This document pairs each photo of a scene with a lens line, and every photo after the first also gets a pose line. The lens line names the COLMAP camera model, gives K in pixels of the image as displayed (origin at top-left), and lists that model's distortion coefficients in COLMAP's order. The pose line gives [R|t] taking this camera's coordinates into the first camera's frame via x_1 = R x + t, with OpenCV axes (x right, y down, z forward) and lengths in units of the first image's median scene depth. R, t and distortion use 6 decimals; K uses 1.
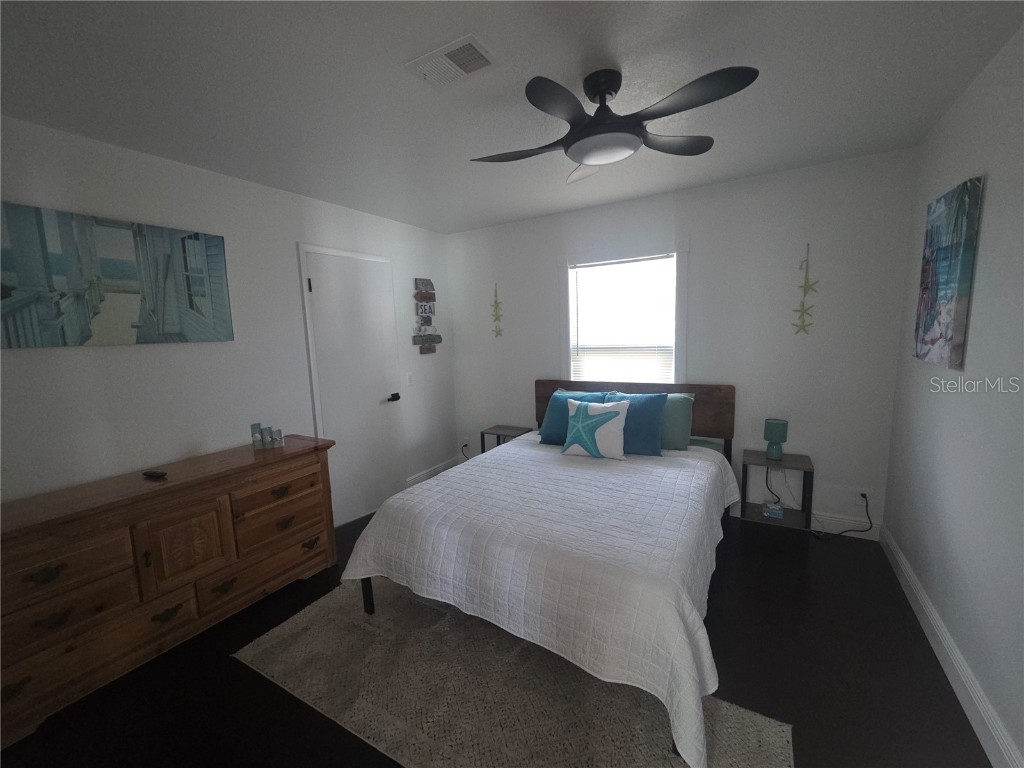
lens RADIAL K [[420.8, 0, 513.3], [0, 420.8, 384.4], [0, 0, 1]] dist [0.002390, 0.000120]
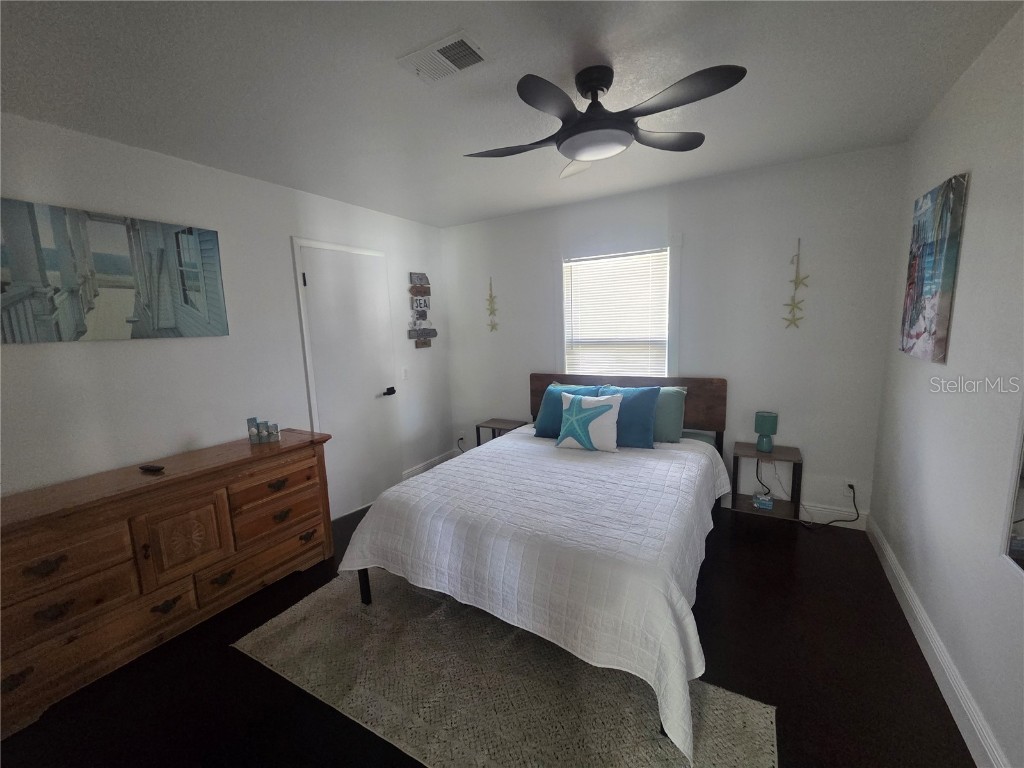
lens RADIAL K [[420.8, 0, 513.3], [0, 420.8, 384.4], [0, 0, 1]] dist [0.002390, 0.000120]
pose [[0.999960, -0.002261, 0.008690, 0.005703], [0.002126, 0.999877, 0.015541, -0.001318], [-0.008724, -0.015522, 0.999841, -0.012650]]
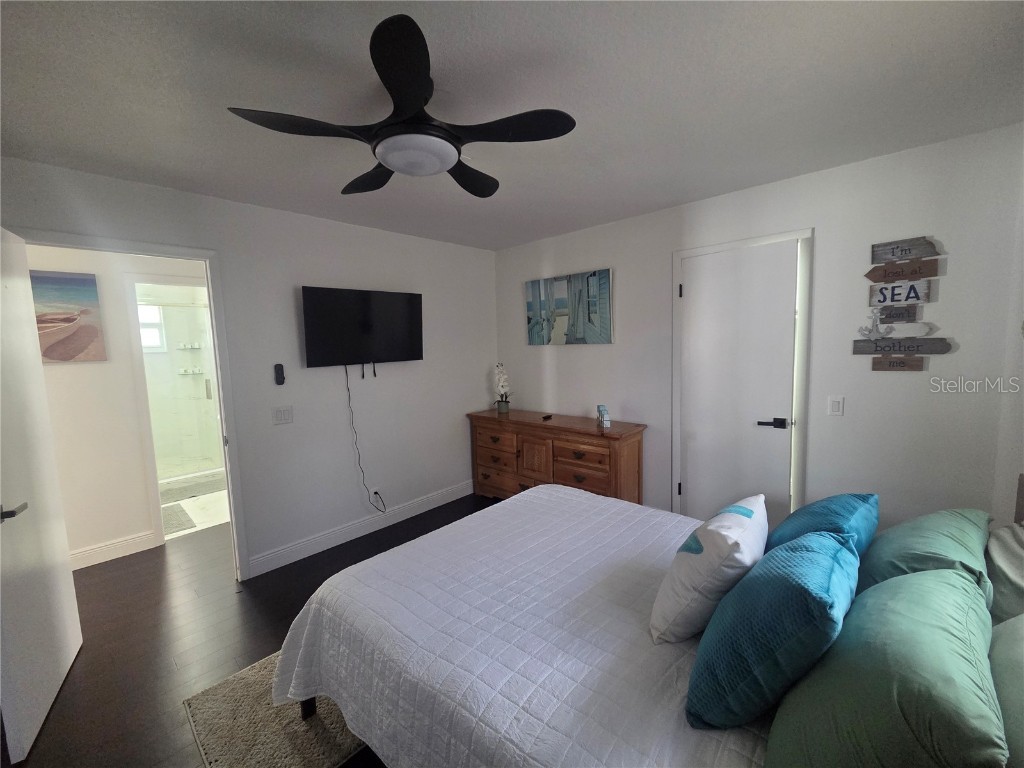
lens RADIAL K [[420.1, 0, 510.7], [0, 420.1, 384.8], [0, 0, 1]] dist [0.002906, -0.000243]
pose [[-0.210214, 0.141098, -0.967420, 0.852380], [-0.084667, 0.983186, 0.161794, -0.188537], [0.973982, 0.115920, -0.194733, 1.102613]]
